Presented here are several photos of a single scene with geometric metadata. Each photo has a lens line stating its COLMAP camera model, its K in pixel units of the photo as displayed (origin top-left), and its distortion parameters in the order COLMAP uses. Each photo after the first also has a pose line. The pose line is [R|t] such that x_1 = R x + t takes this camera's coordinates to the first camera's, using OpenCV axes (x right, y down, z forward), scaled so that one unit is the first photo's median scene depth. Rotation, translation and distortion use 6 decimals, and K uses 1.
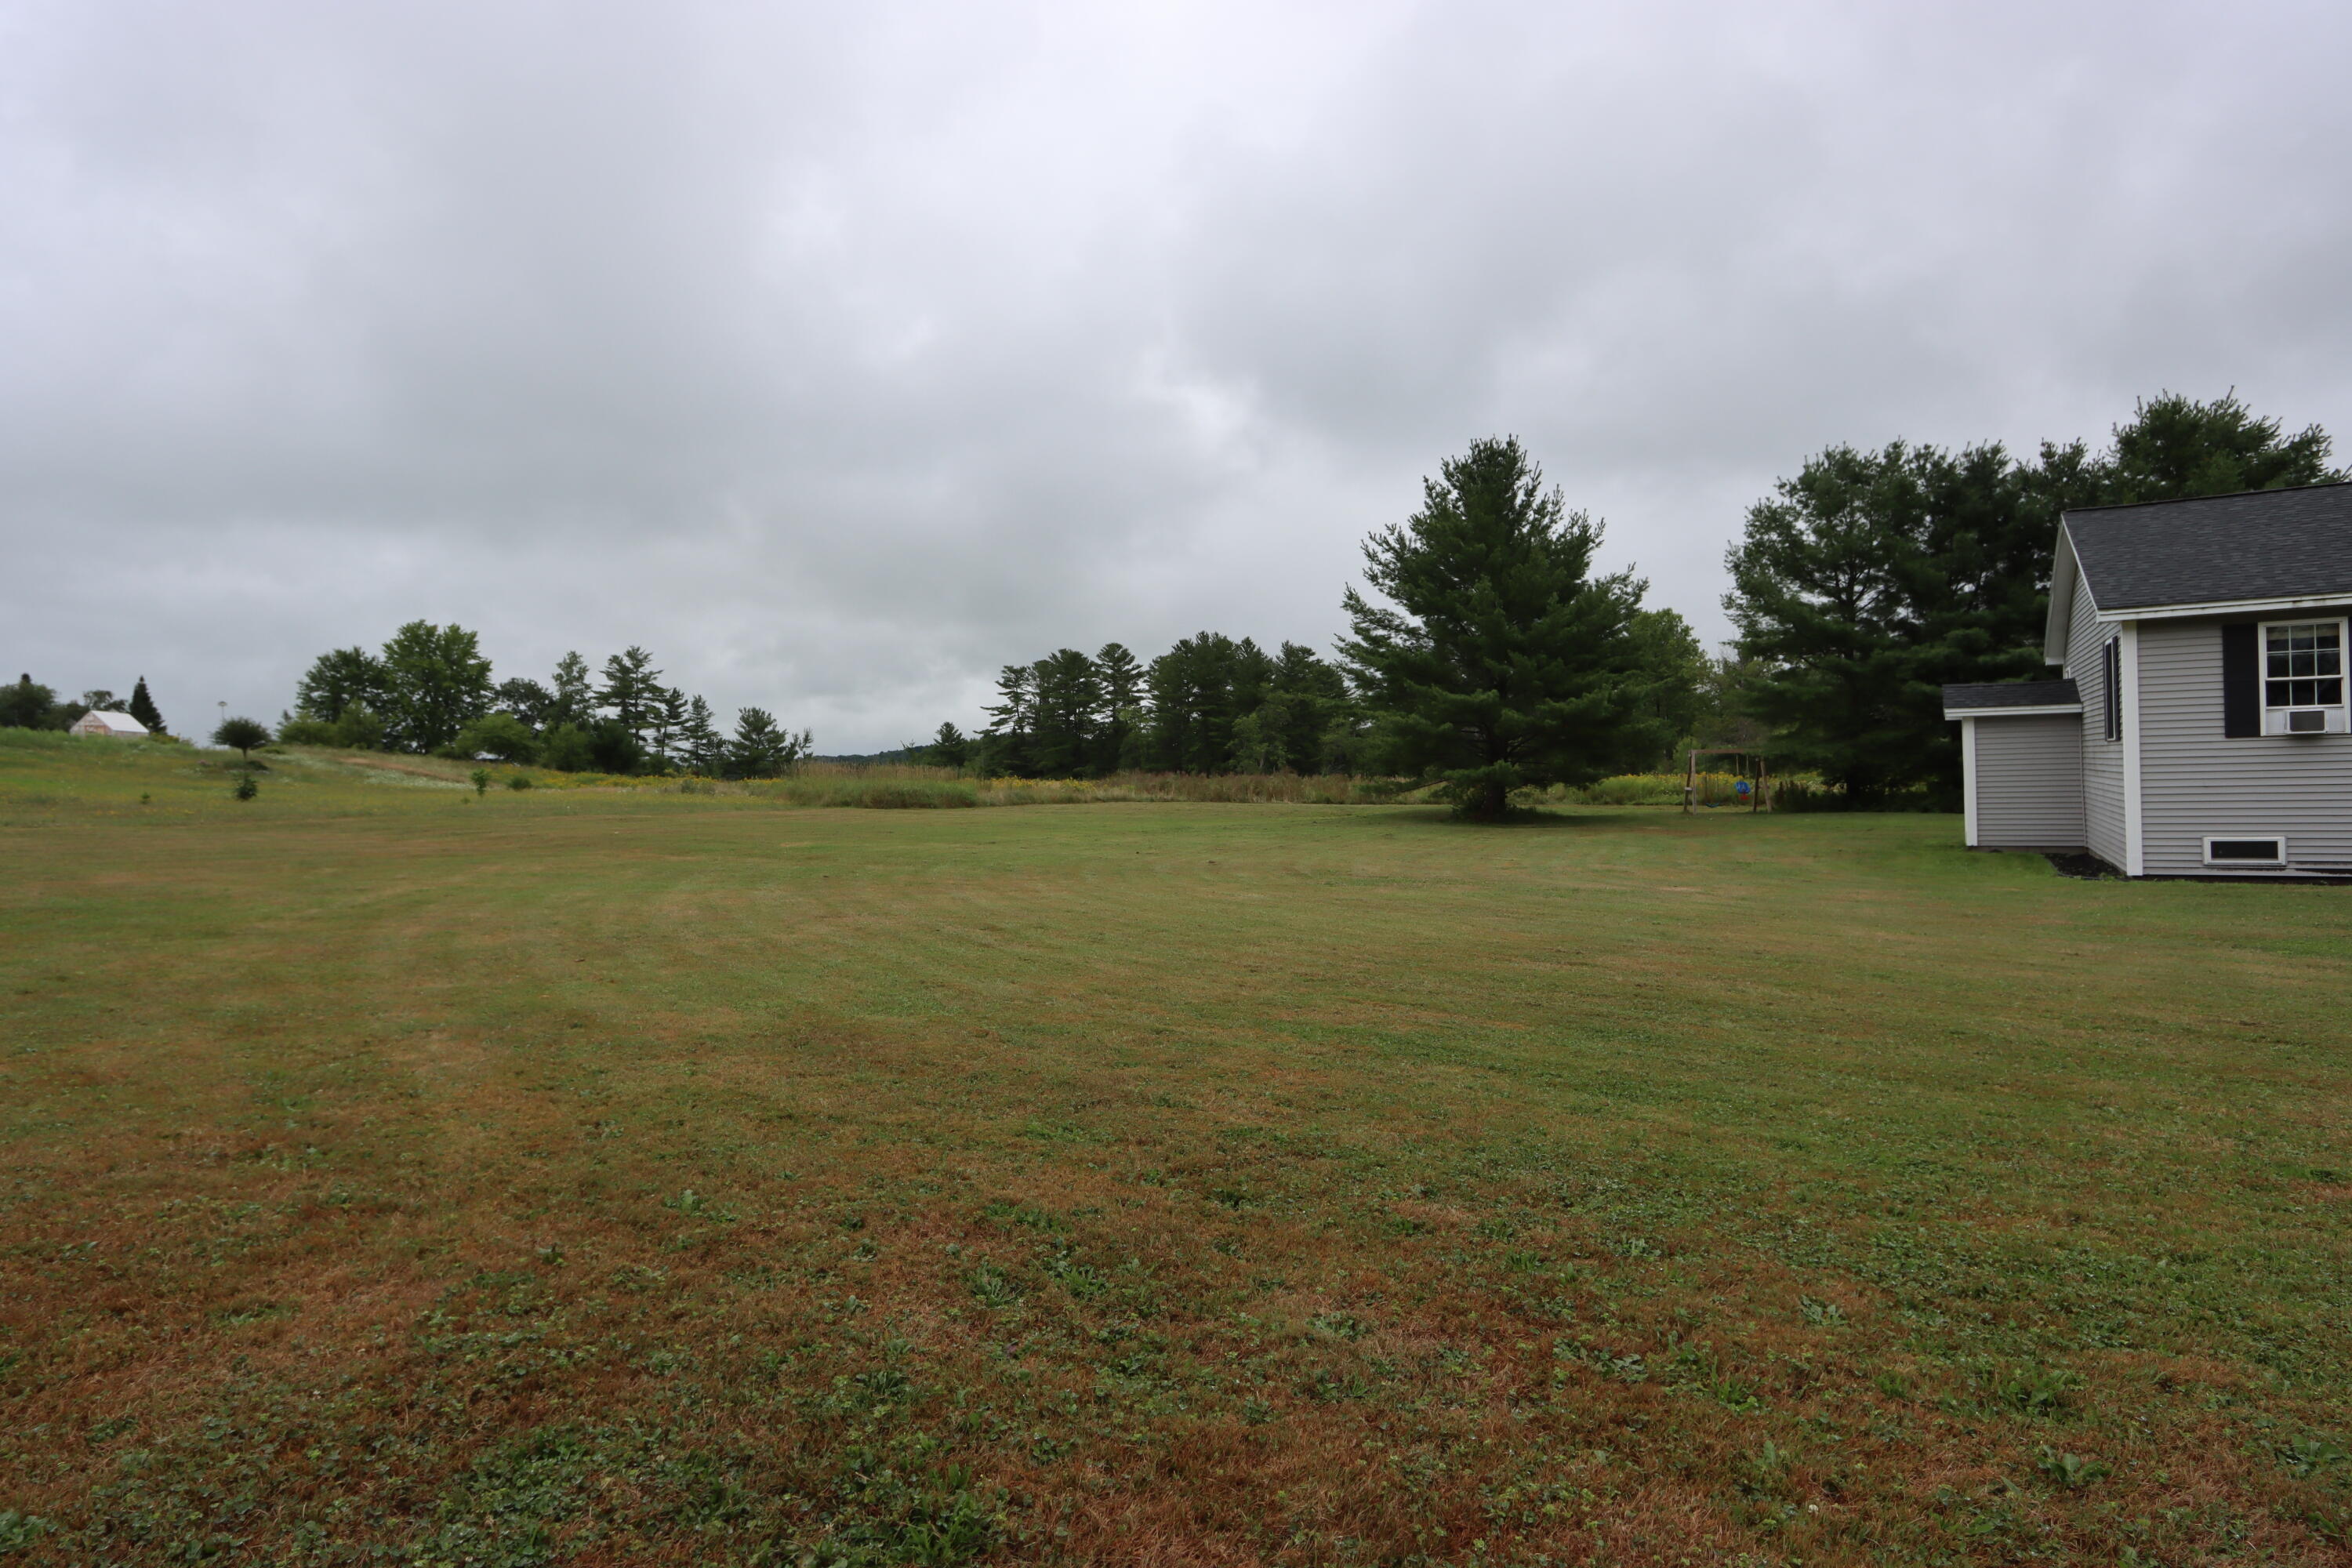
lens RADIAL K [[1275.8, 0, 1152.9], [0, 1275.8, 785.7], [0, 0, 1]] dist [-0.024486, 0.008340]
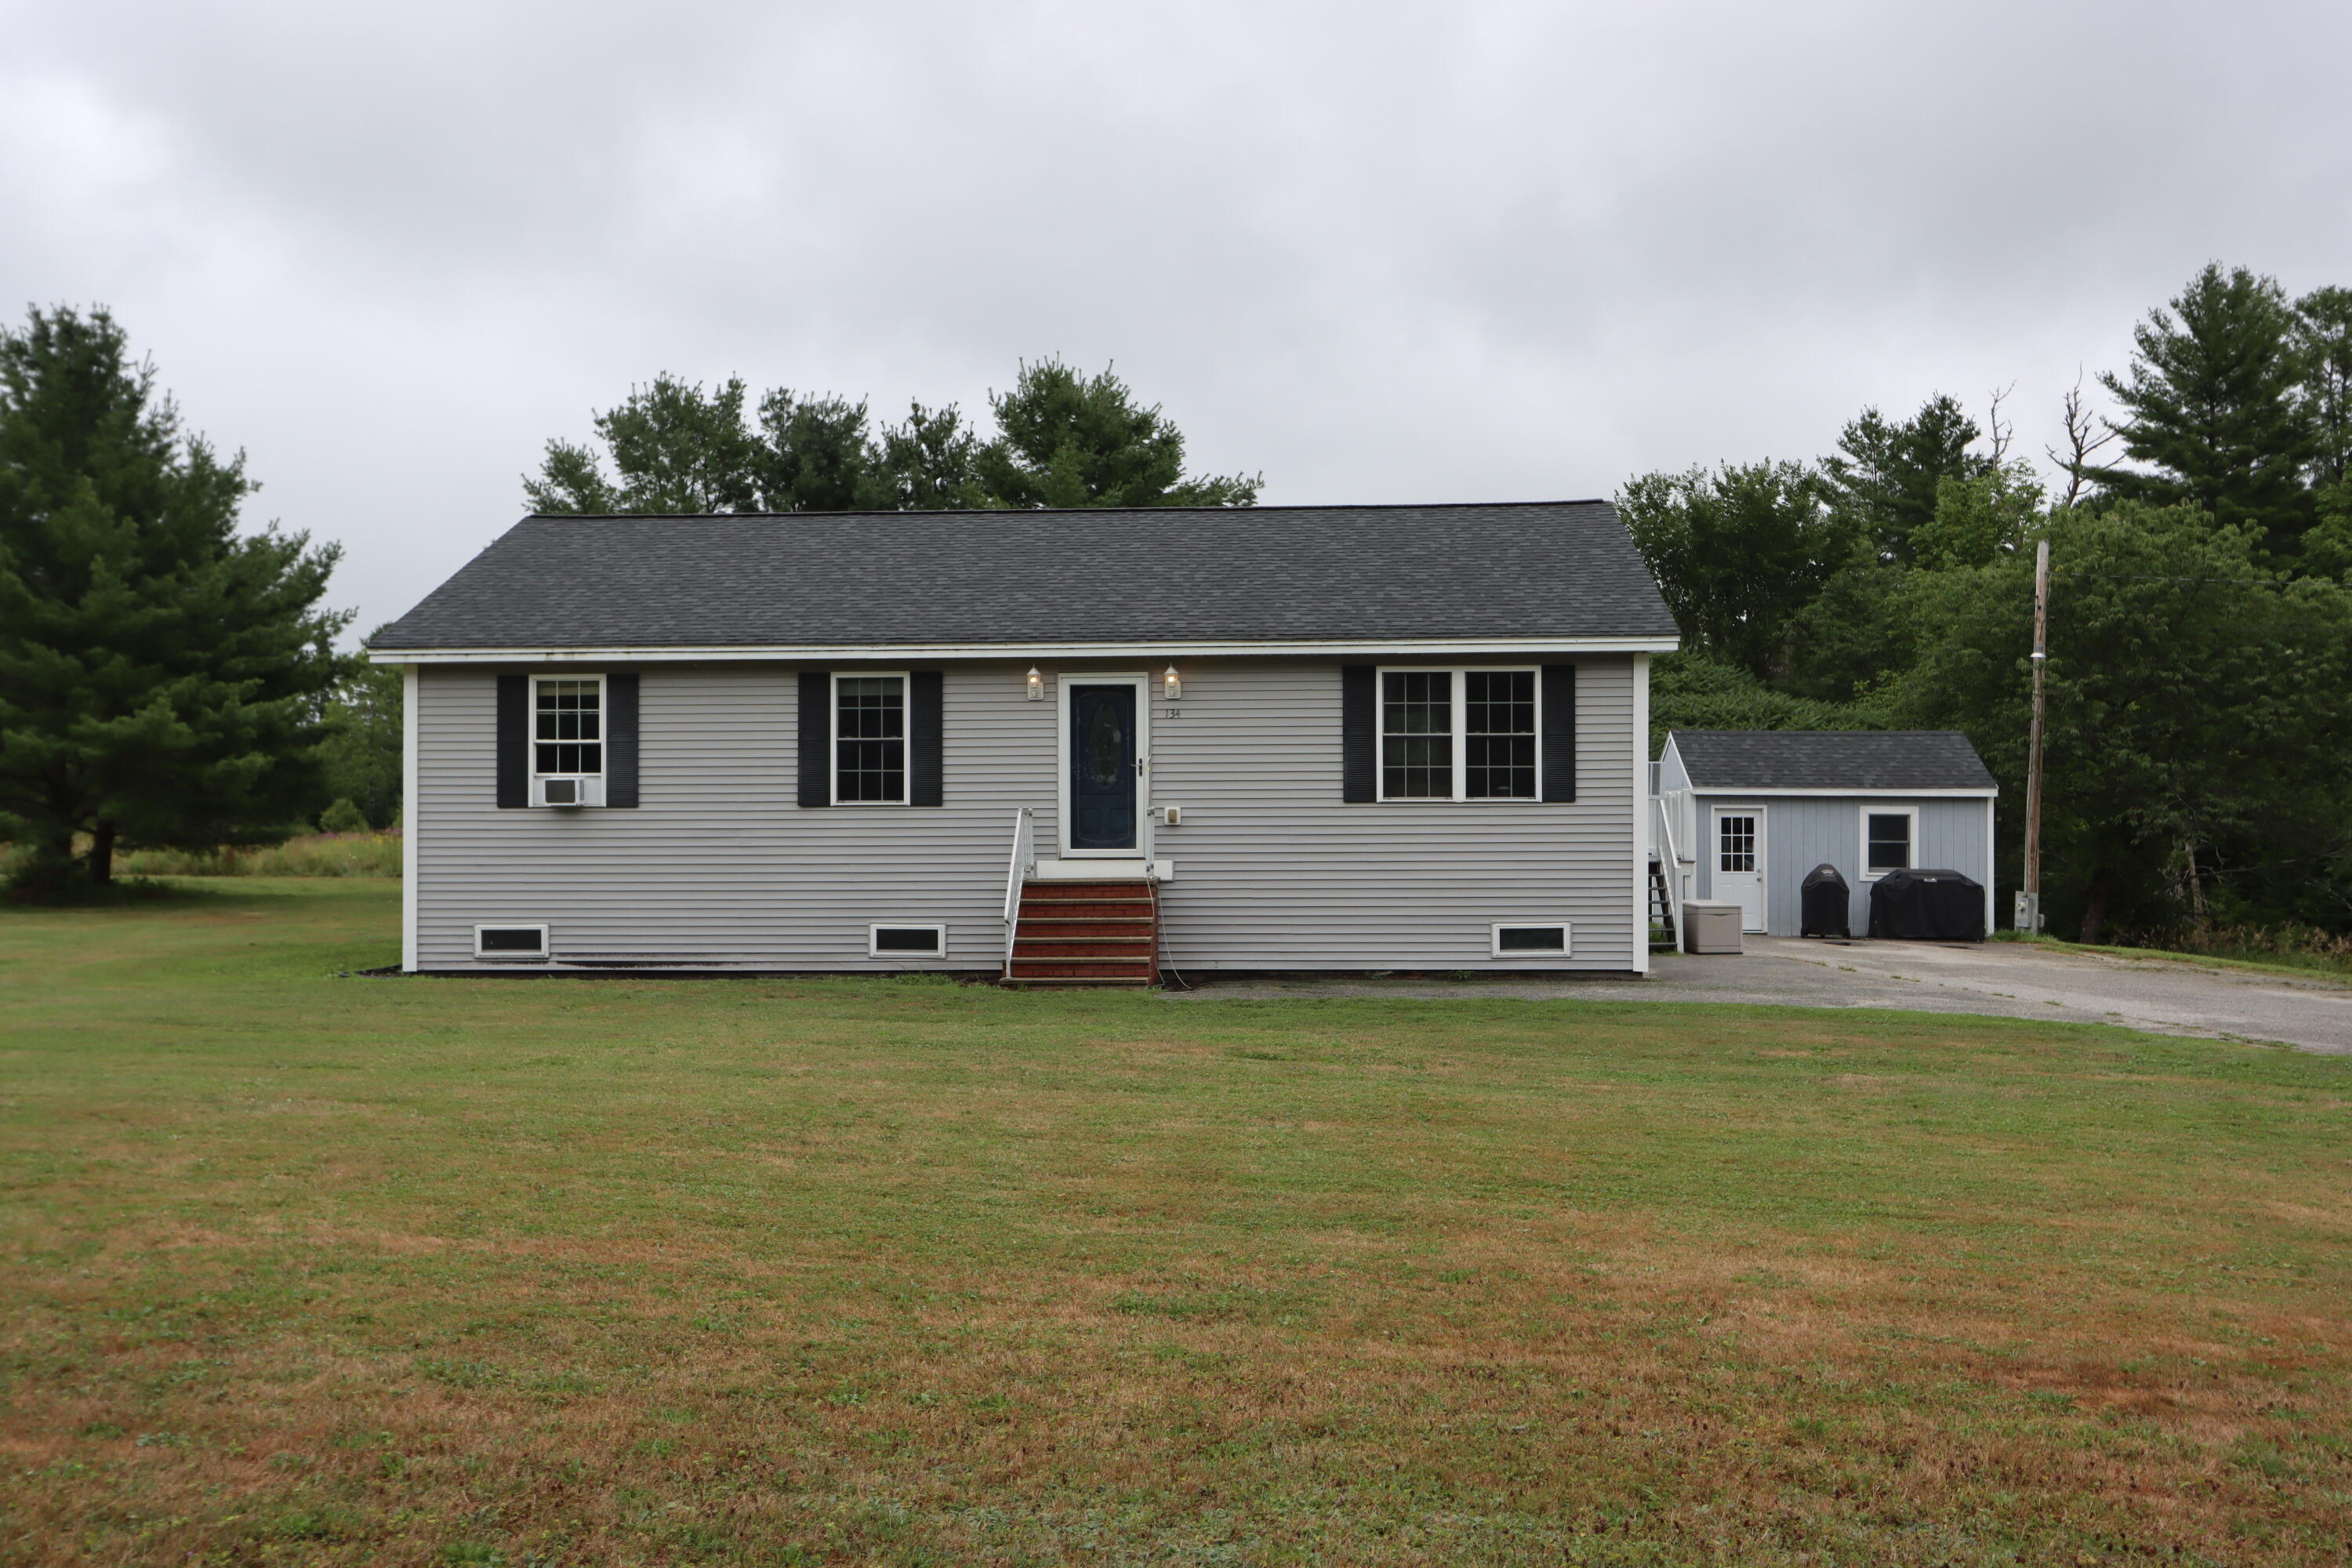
lens RADIAL K [[2173.4, 0, 1149.9], [0, 2173.4, 778.9], [0, 0, 1]] dist [0.010182, 0.000000]
pose [[0.882363, 0.030499, 0.469581, 0.232158], [-0.016476, 0.999288, -0.033943, -0.006198], [-0.470281, 0.022213, 0.882237, -0.214483]]
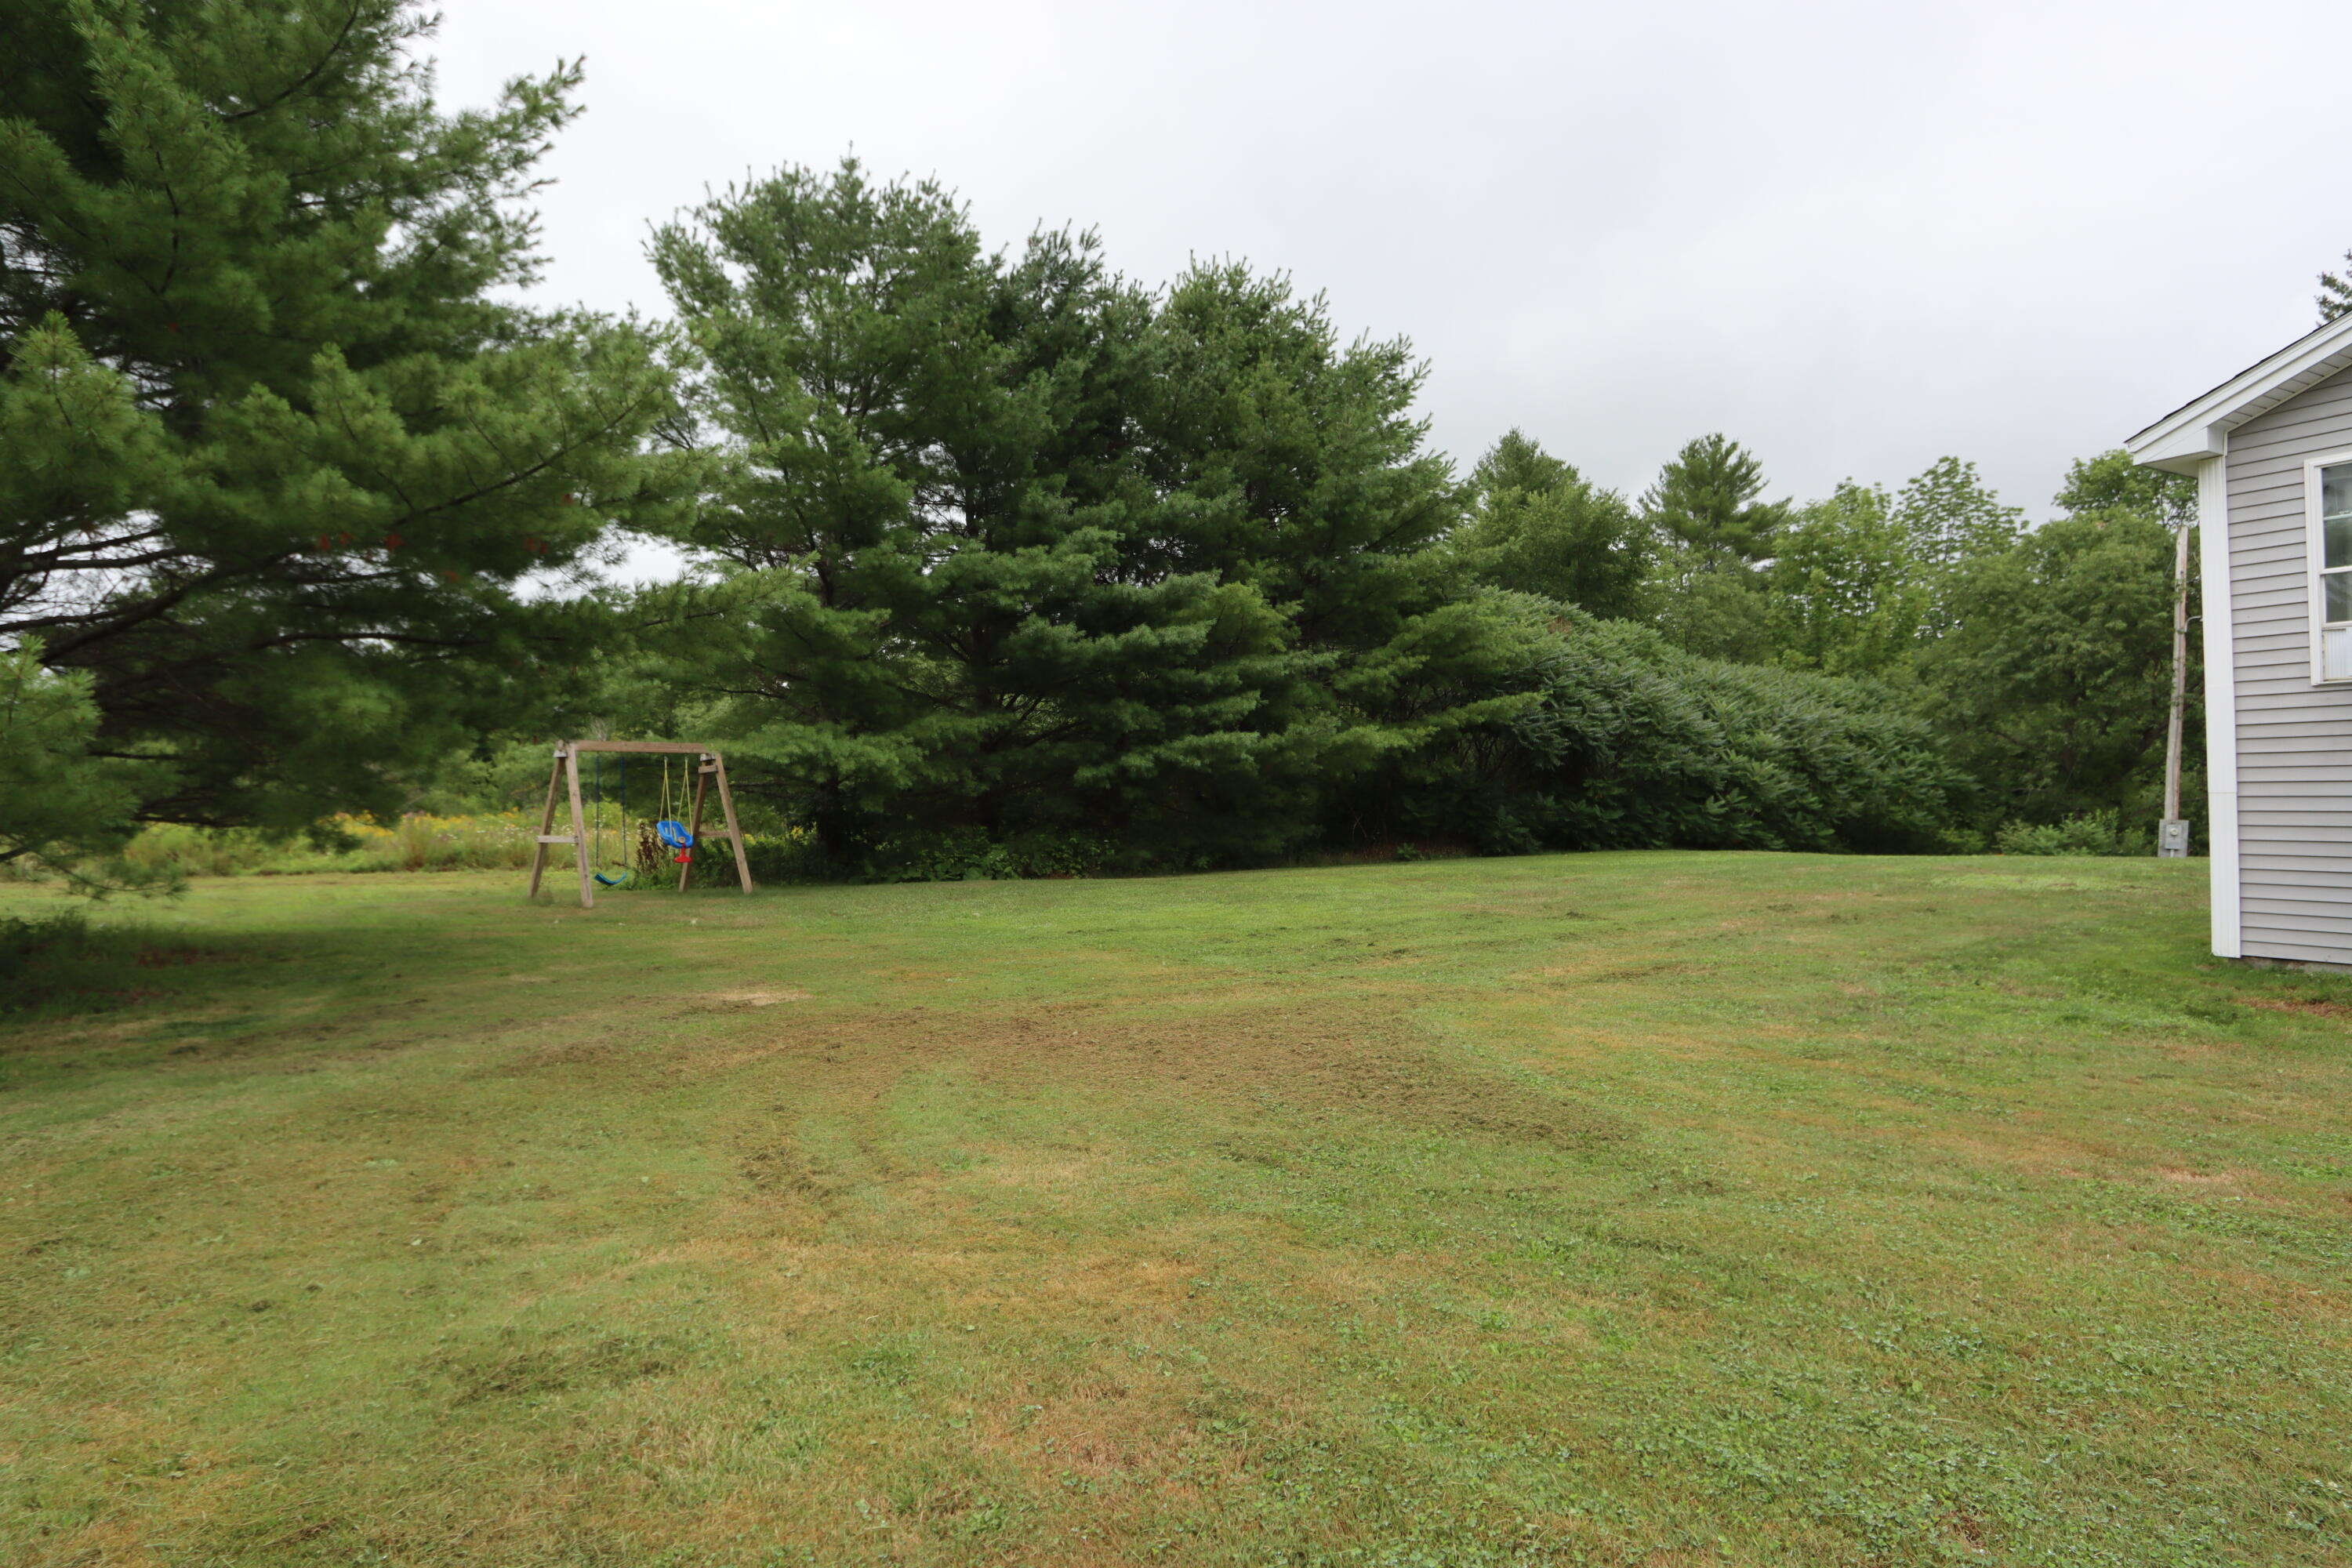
lens RADIAL K [[1275.8, 0, 1156.5], [0, 1275.8, 775.5], [0, 0, 1]] dist [-0.024486, 0.008340]
pose [[0.477267, 0.026570, 0.878356, 0.179197], [0.013346, 0.999208, -0.037477, 0.000004], [-0.878657, 0.029609, 0.476535, 0.700799]]
